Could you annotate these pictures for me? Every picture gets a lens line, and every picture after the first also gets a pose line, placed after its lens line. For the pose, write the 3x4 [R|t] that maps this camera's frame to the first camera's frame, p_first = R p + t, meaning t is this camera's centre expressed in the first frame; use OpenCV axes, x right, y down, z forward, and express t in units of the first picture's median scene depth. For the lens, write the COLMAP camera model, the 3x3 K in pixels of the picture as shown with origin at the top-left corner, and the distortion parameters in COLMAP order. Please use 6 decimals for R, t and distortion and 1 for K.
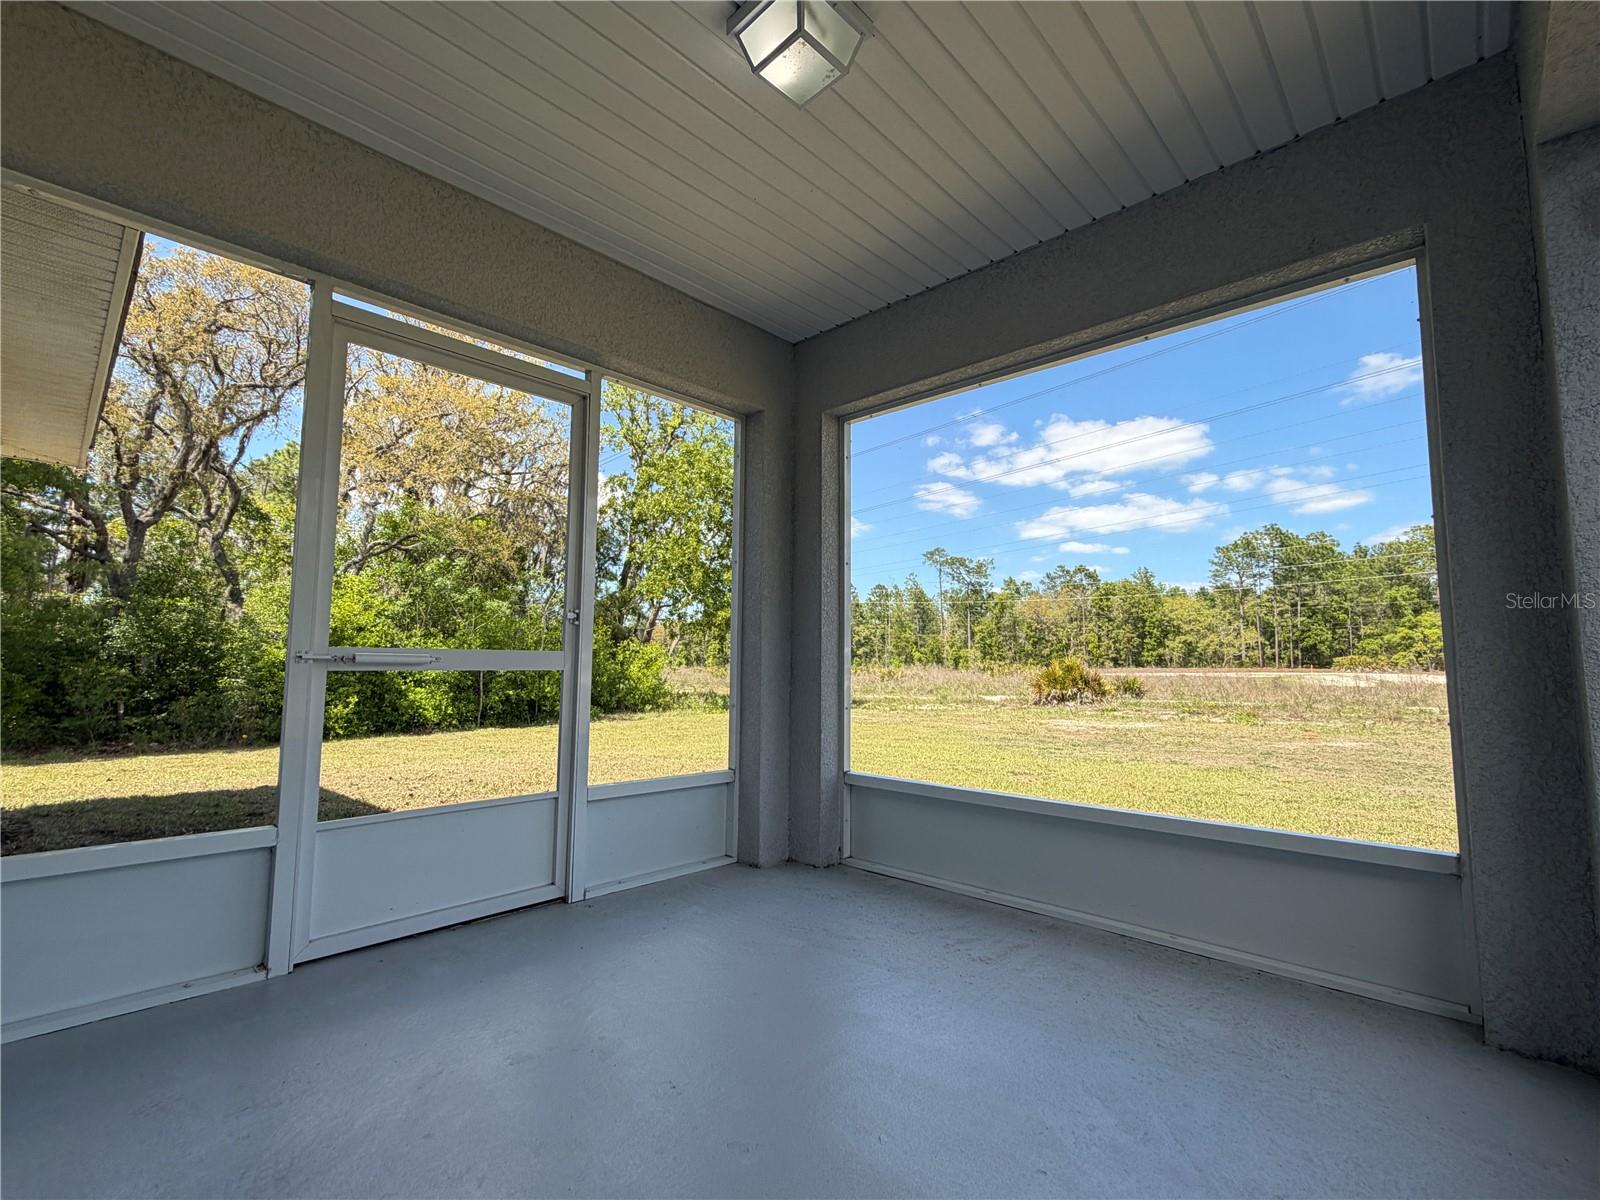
lens RADIAL K [[719.7, 0, 792.2], [0, 719.7, 602.1], [0, 0, 1]] dist [0.000799, -0.000472]
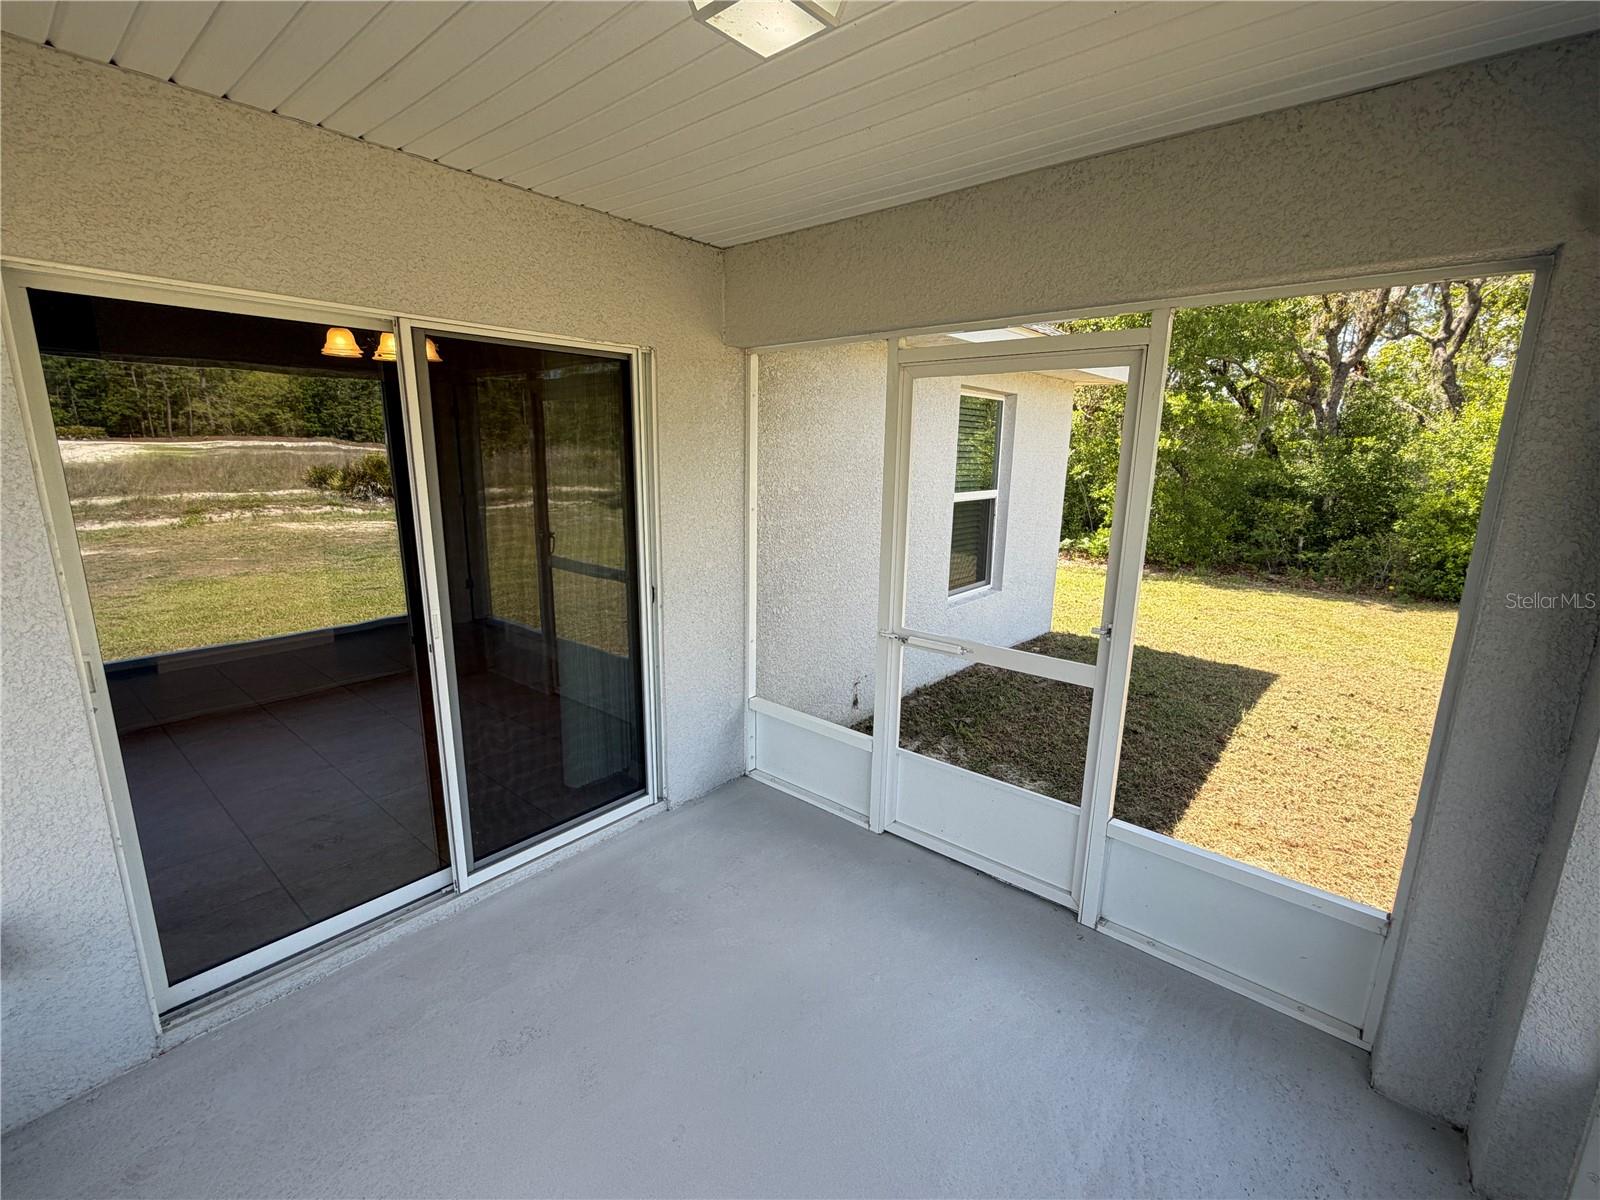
lens RADIAL K [[719.7, 0, 812.3], [0, 719.7, 597.5], [0, 0, 1]] dist [0.000799, -0.000472]
pose [[0.052499, 0.210509, -0.976181, 0.140559], [0.076555, 0.973804, 0.214113, -0.064226], [0.995682, -0.085972, 0.035008, 0.175214]]
